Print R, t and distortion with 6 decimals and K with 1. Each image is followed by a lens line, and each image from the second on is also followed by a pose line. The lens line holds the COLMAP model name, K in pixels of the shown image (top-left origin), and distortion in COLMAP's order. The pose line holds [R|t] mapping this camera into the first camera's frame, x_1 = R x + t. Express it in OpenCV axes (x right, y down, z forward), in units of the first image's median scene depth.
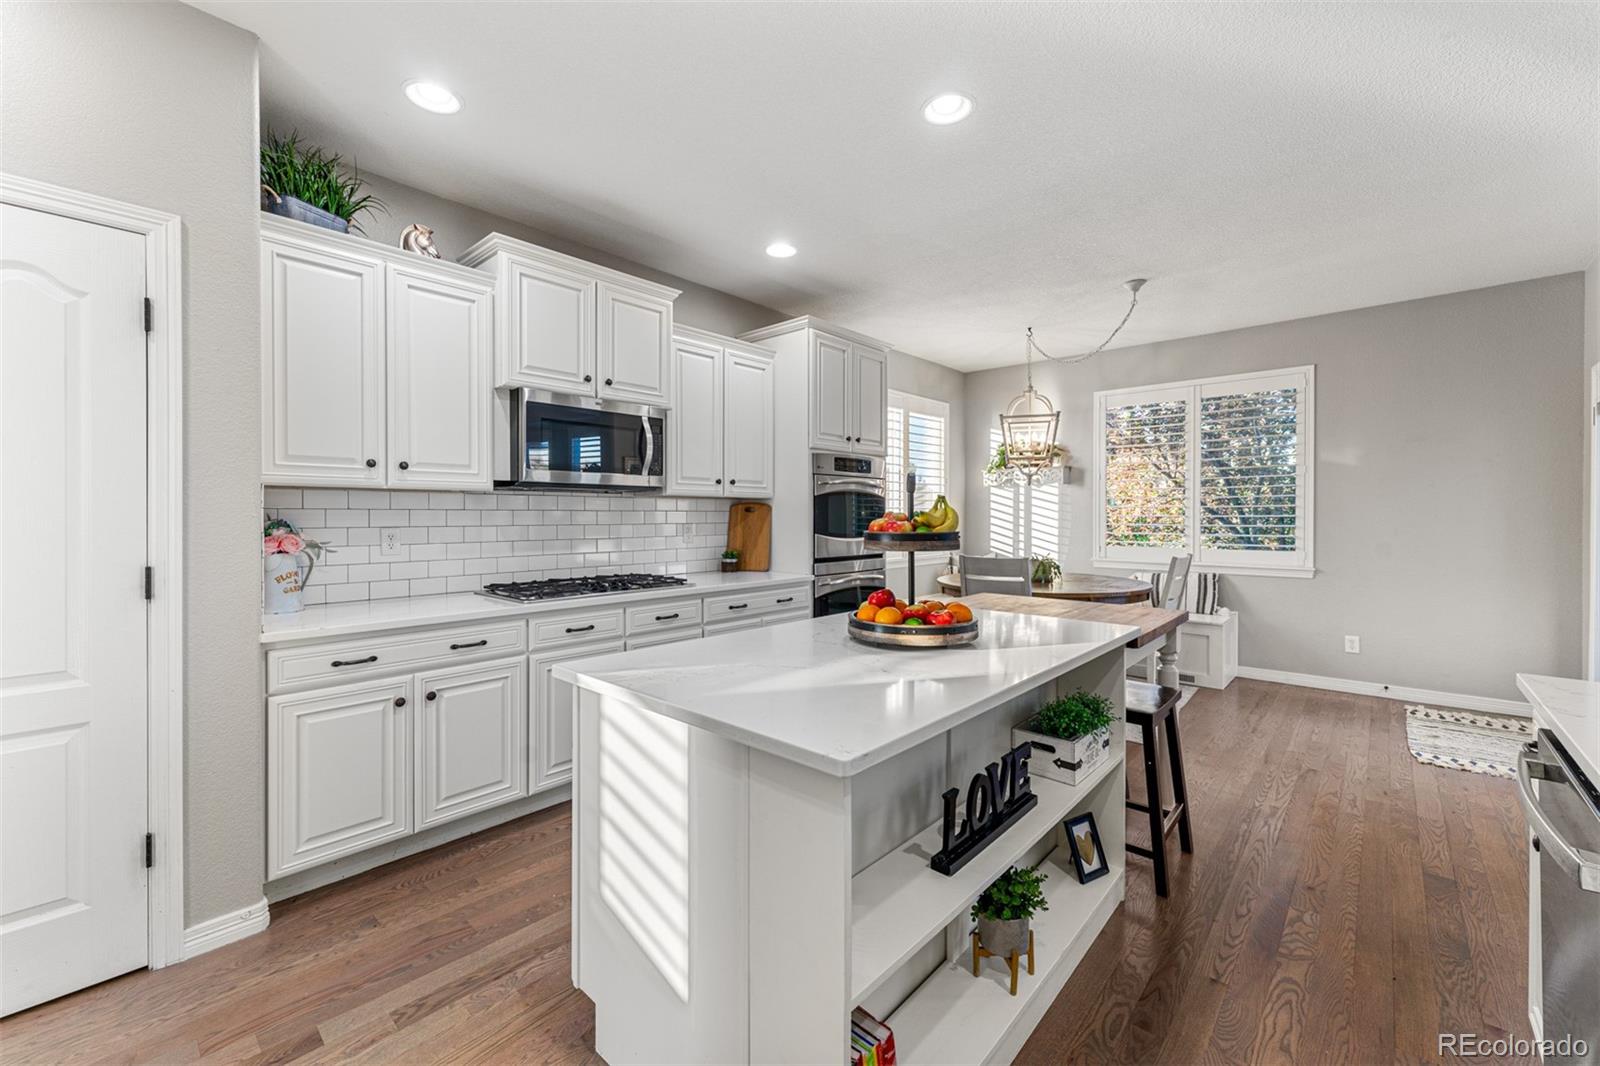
lens RADIAL K [[639.5, 0, 791.7], [0, 639.5, 519.6], [0, 0, 1]] dist [-0.000331, 0.000229]
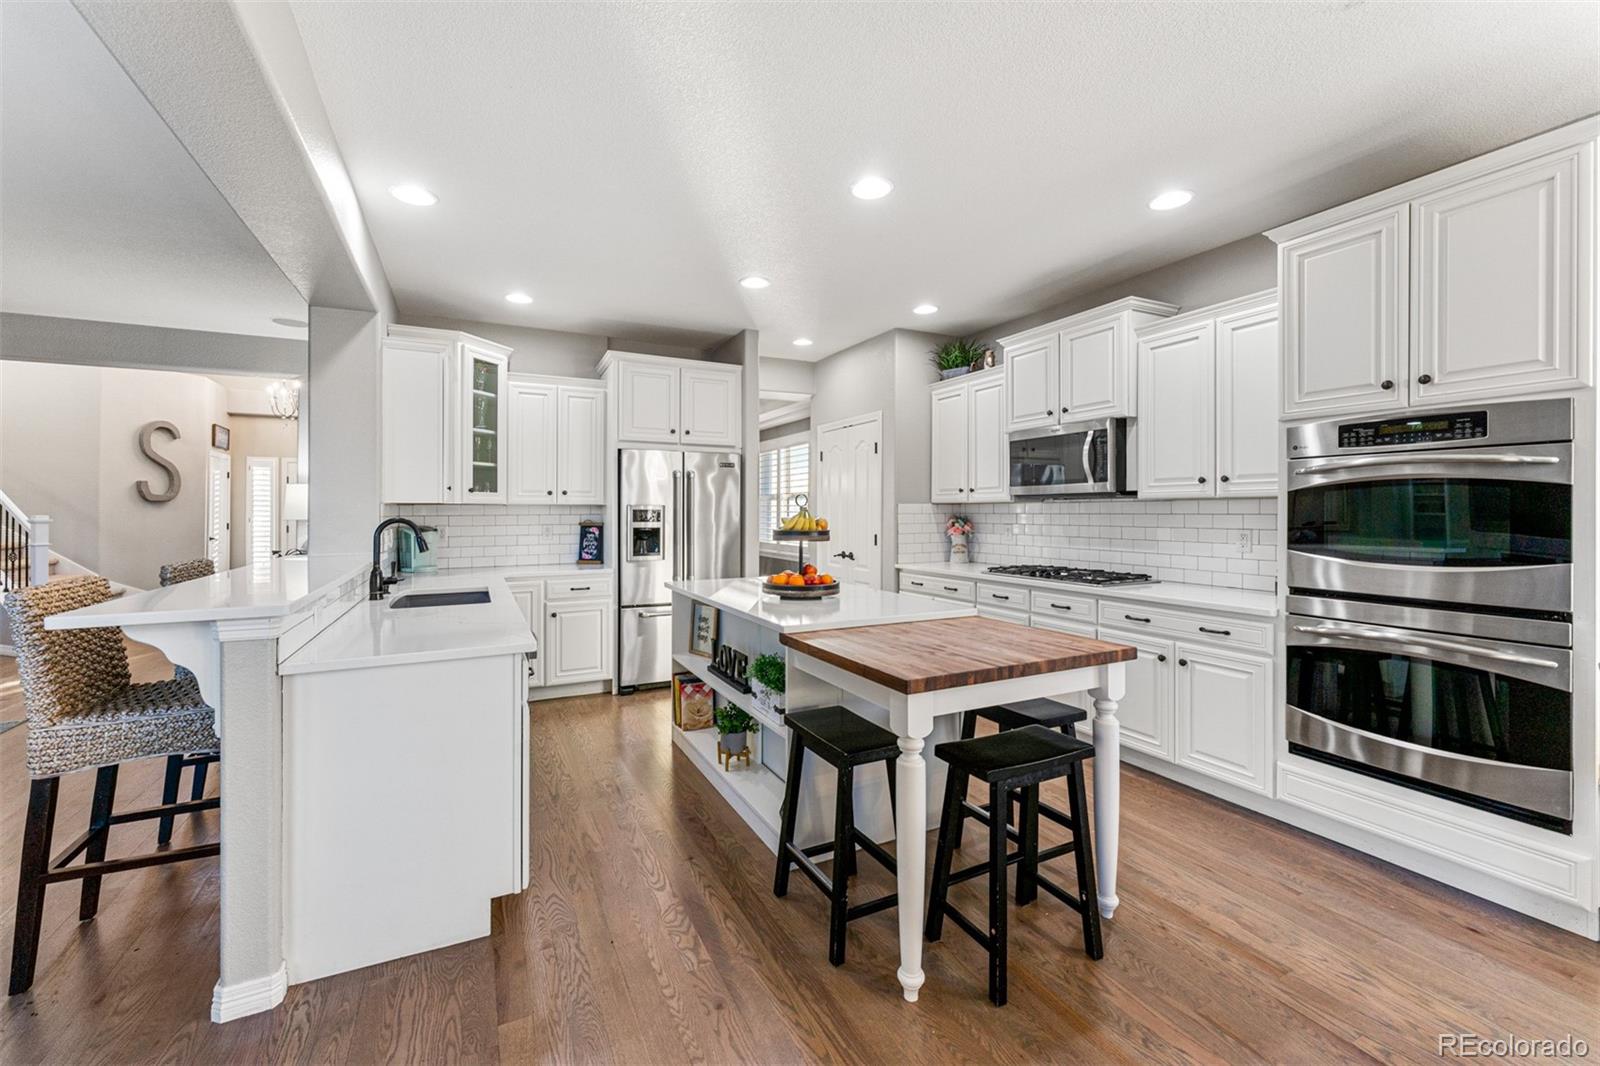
lens RADIAL K [[639.5, 0, 793.6], [0, 639.5, 510.7], [0, 0, 1]] dist [-0.000331, 0.000229]
pose [[-0.347461, 0.000651, -0.937694, 0.824415], [-0.004587, 0.999987, 0.002393, -0.016925], [0.937683, 0.005133, -0.347454, 0.738081]]
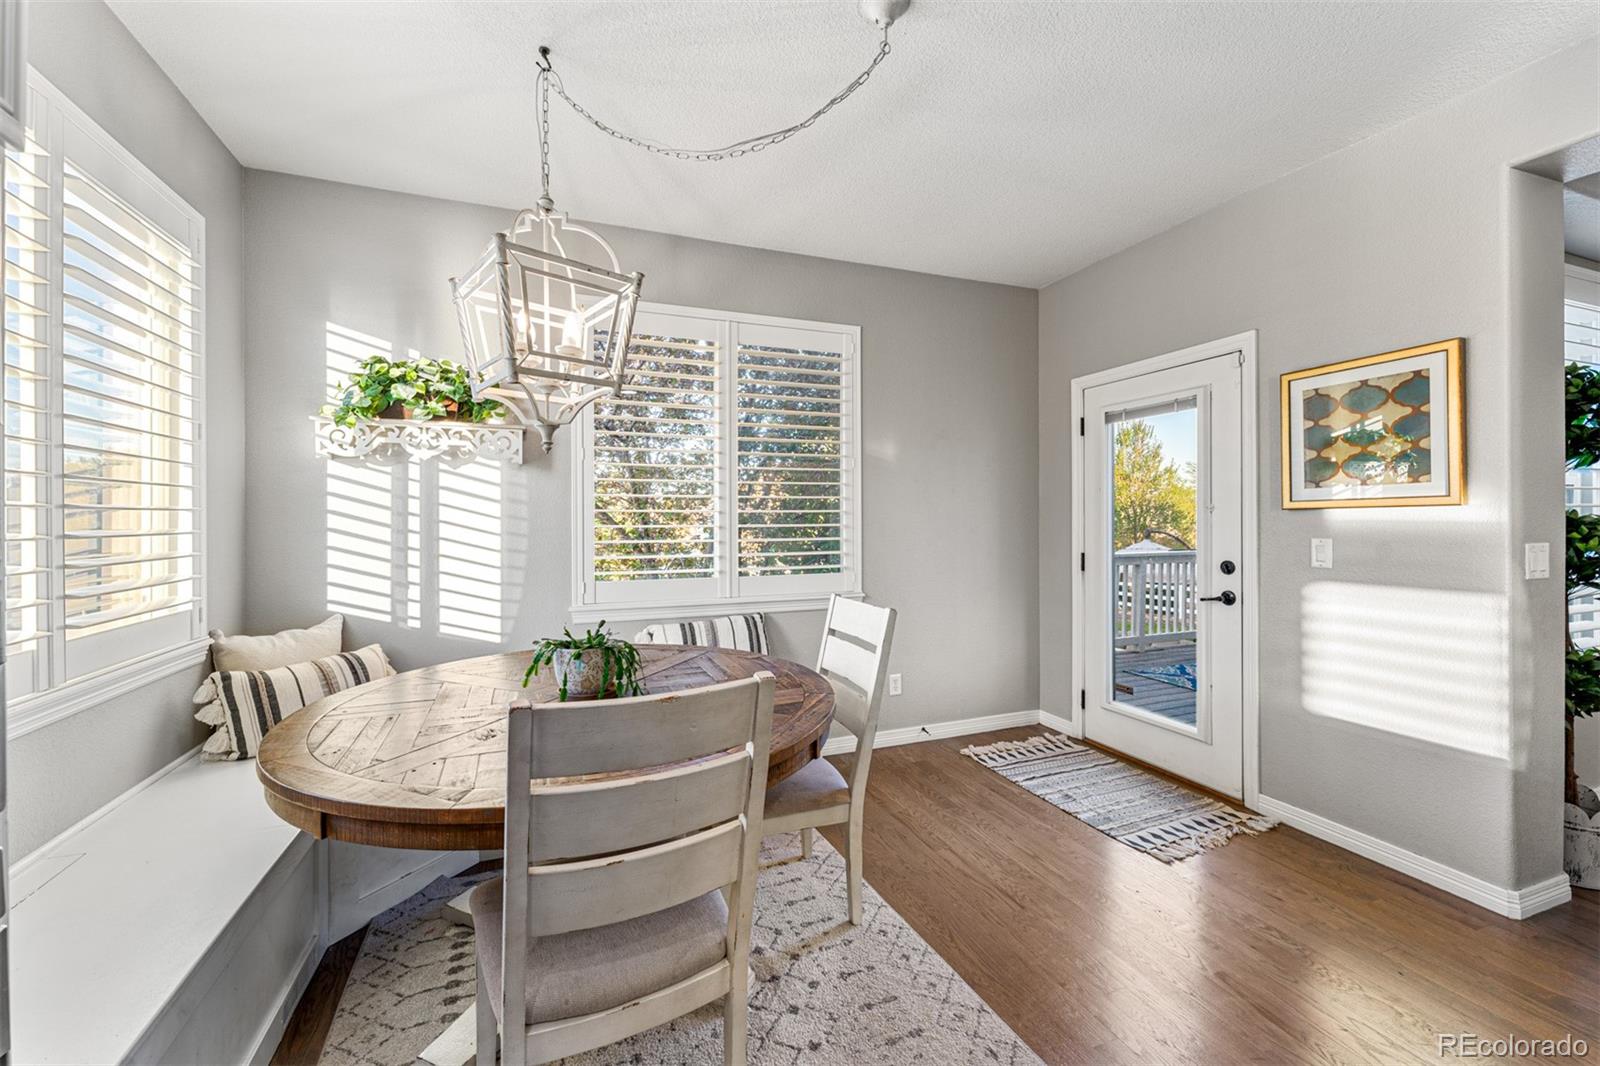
lens RADIAL K [[651.0, 0, 793.3], [0, 651.0, 530.4], [0, 0, 1]] dist [-0.002910, -0.000146]
pose [[0.435580, -0.006534, 0.900126, 0.098171], [0.013716, 0.999906, 0.000621, -0.000870], [-0.900045, 0.012076, 0.435629, 0.885774]]
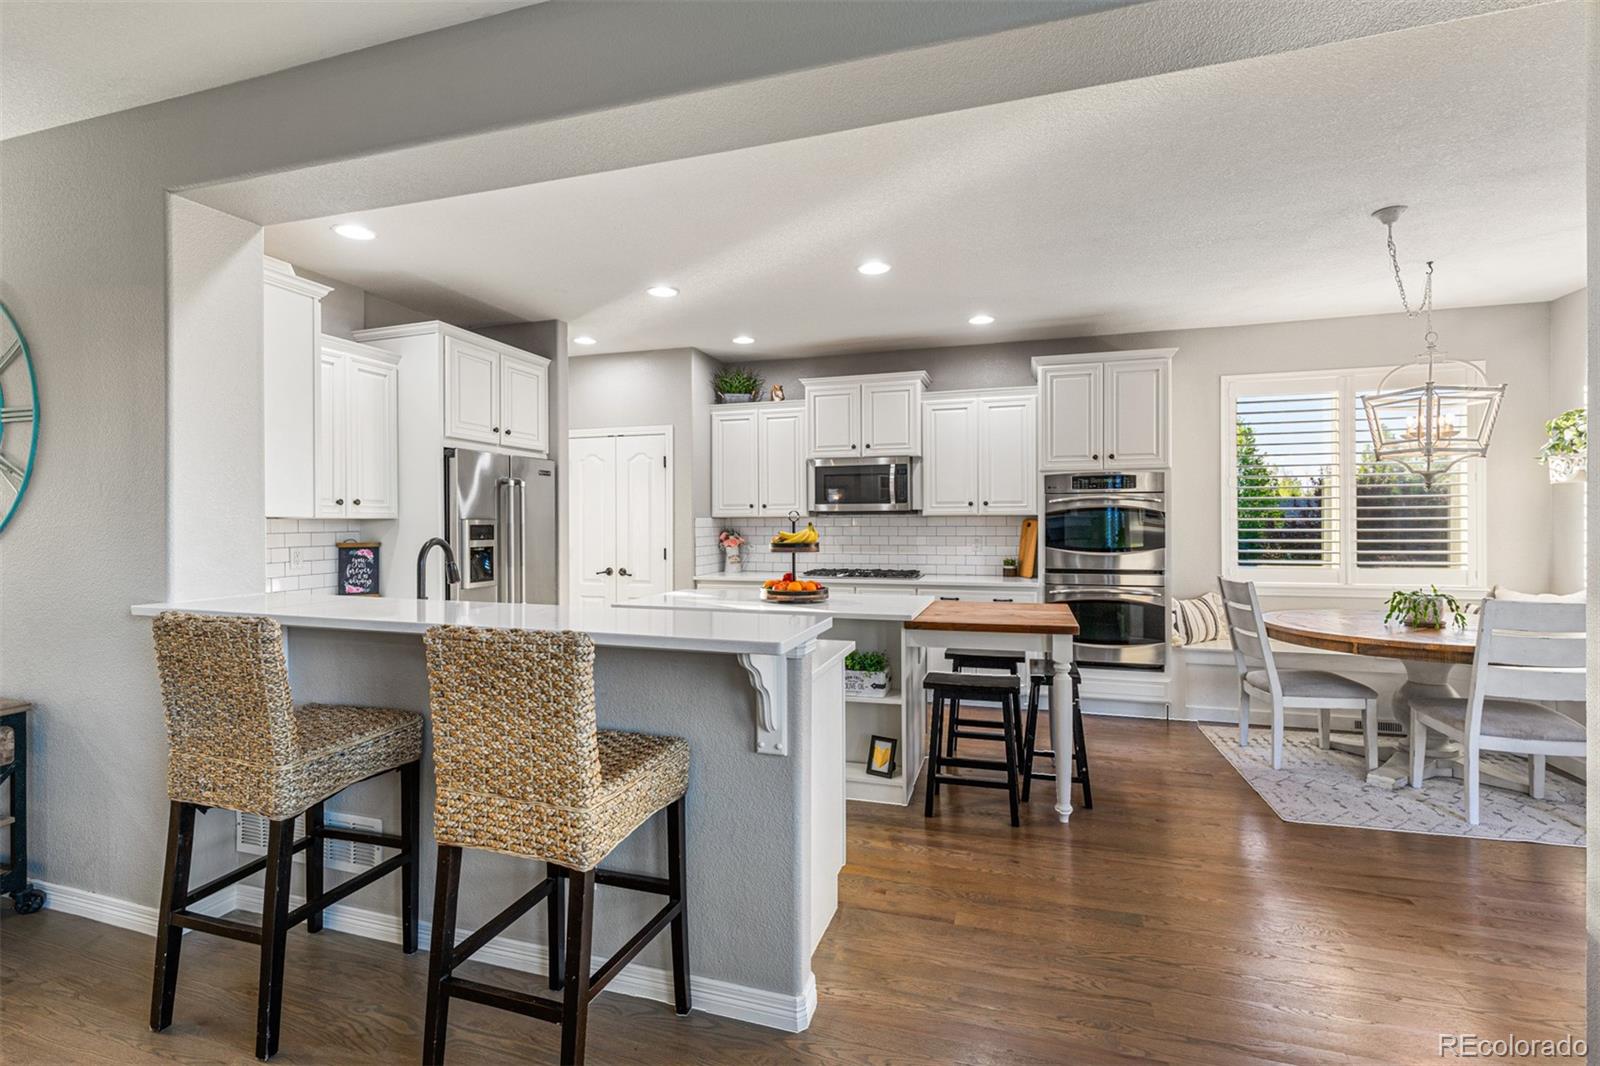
lens RADIAL K [[732.8, 0, 791.0], [0, 732.8, 523.2], [0, 0, 1]] dist [0.004409, -0.000139]
pose [[0.432248, -0.000367, -0.901755, 0.996487], [-0.002001, 0.999997, -0.001366, -0.016520], [0.901752, 0.002395, 0.432246, 0.034473]]
